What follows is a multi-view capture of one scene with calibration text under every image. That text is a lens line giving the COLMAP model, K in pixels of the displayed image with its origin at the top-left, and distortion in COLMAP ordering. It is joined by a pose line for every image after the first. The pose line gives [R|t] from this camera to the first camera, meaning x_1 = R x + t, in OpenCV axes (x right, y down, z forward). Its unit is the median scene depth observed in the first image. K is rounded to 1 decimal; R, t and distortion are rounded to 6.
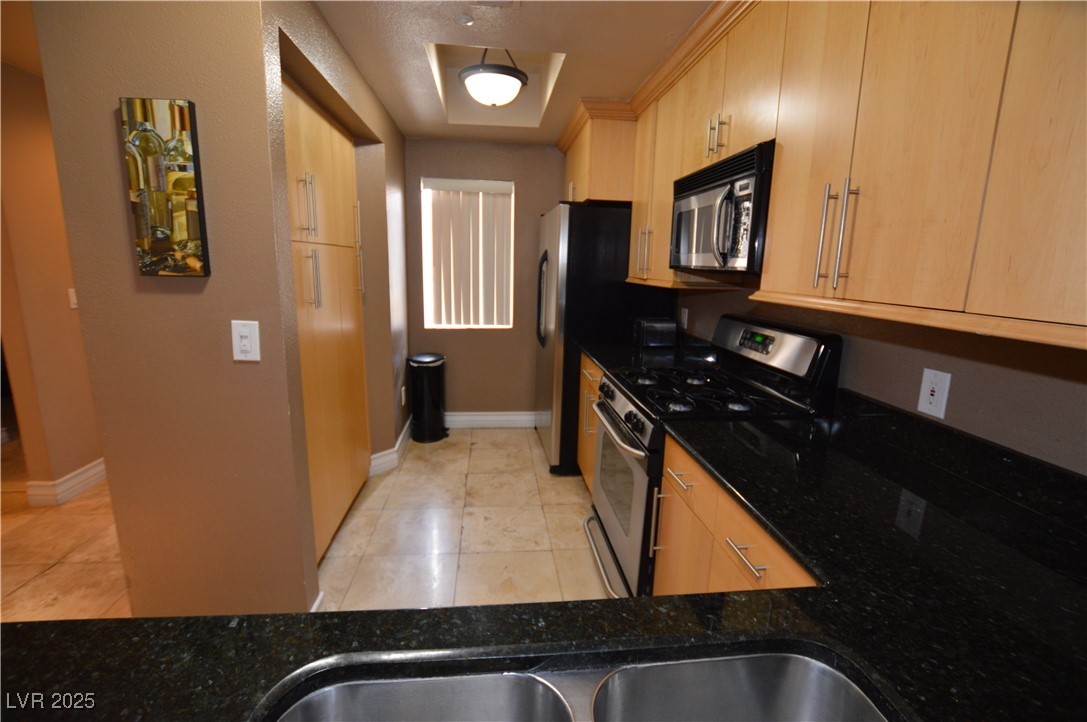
lens RADIAL K [[496.2, 0, 543.5], [0, 496.2, 358.4], [0, 0, 1]] dist [-0.020624, -0.000501]
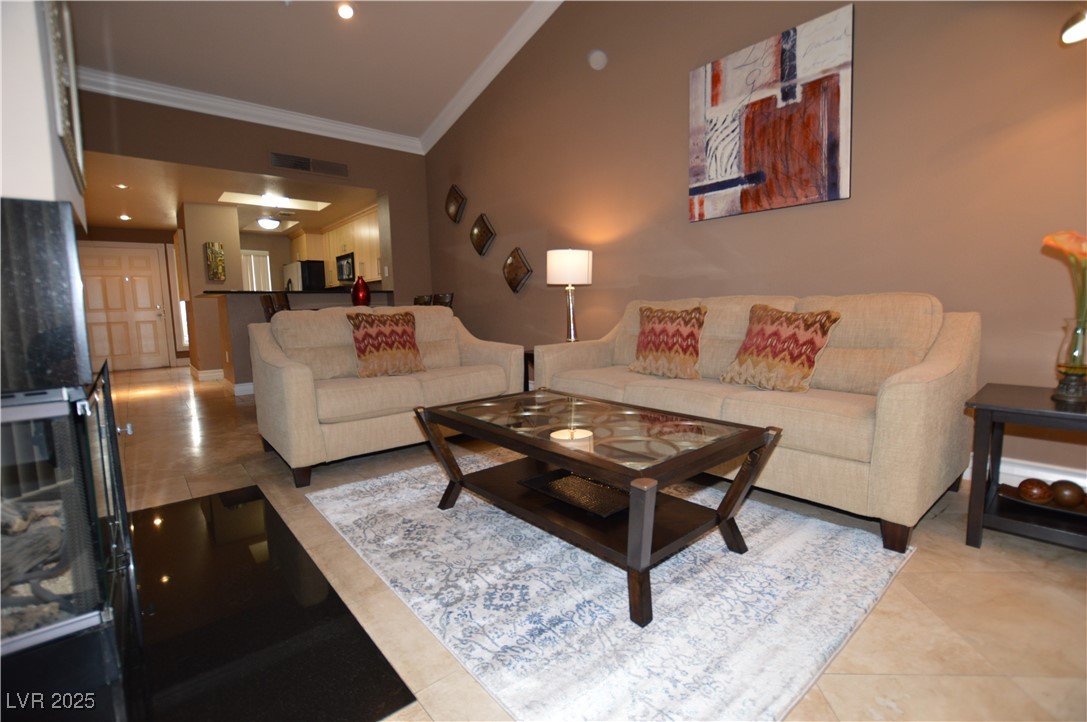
lens RADIAL K [[496.2, 0, 548.5], [0, 496.2, 358.2], [0, 0, 1]] dist [-0.020624, -0.000501]
pose [[0.827357, -0.098535, 0.552966, -0.385188], [0.144421, 0.988711, -0.039903, 0.546733], [-0.542792, 0.112874, 0.832248, -2.038507]]
